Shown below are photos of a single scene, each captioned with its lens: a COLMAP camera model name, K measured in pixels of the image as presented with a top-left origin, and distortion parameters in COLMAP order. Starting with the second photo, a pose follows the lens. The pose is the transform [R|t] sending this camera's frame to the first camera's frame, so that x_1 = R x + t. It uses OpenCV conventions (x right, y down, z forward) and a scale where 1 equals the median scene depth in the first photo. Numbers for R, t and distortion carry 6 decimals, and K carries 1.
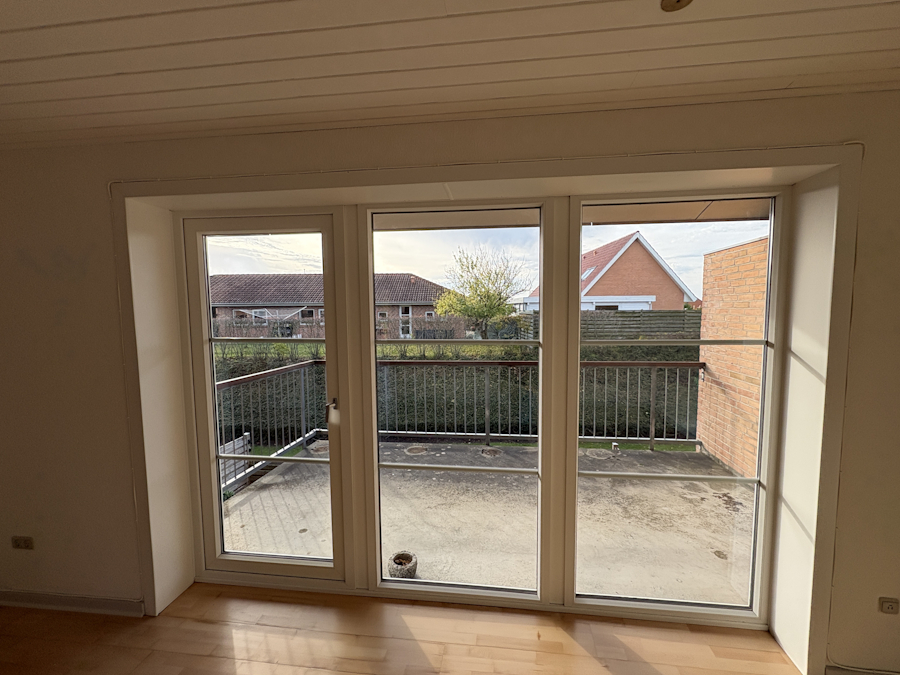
lens RADIAL K [[380.2, 0, 464.0], [0, 380.2, 338.4], [0, 0, 1]] dist [0.001077, 0.000005]
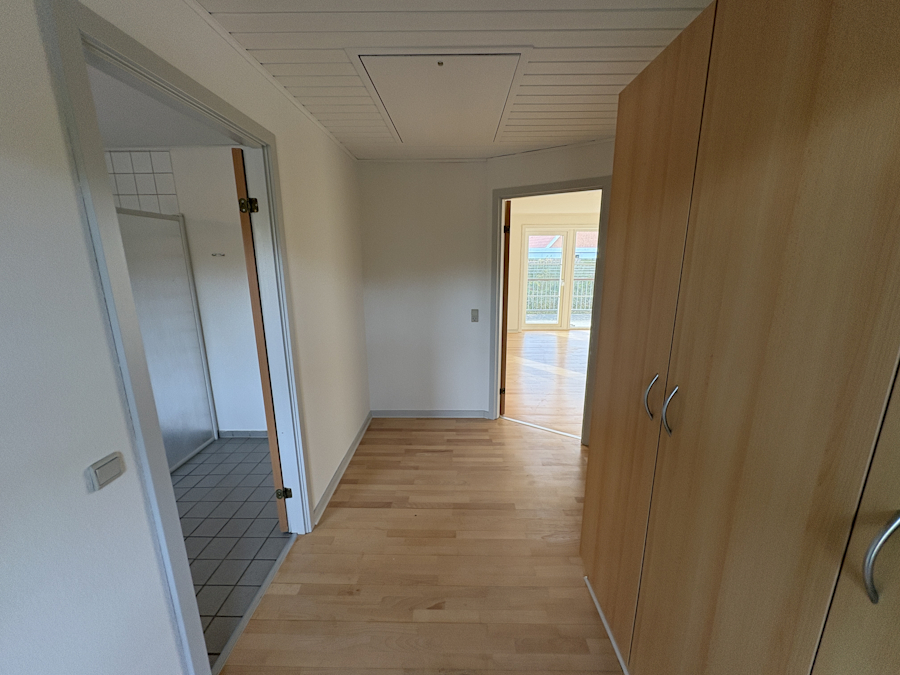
lens RADIAL K [[358.7, 0, 450.0], [0, 358.7, 337.5], [0, 0, 1]] dist [-0.001700, -0.000260]
pose [[0.994459, -0.019142, 0.103366, -0.992354], [0.004238, 0.989783, 0.142518, 0.117779], [-0.105038, -0.141291, 0.984380, -1.371333]]
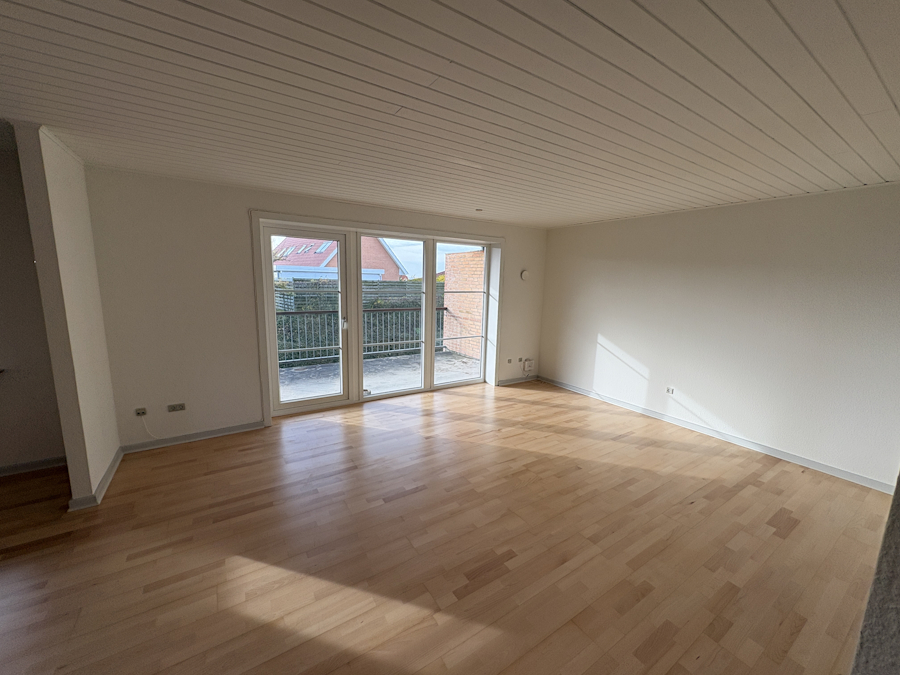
lens RADIAL K [[358.7, 0, 450.0], [0, 358.7, 337.5], [0, 0, 1]] dist [-0.001700, -0.000260]
pose [[0.767195, -0.074723, 0.637046, -0.634912], [0.019208, 0.995422, 0.093627, 0.047978], [-0.641126, -0.059594, 0.765118, -0.531064]]
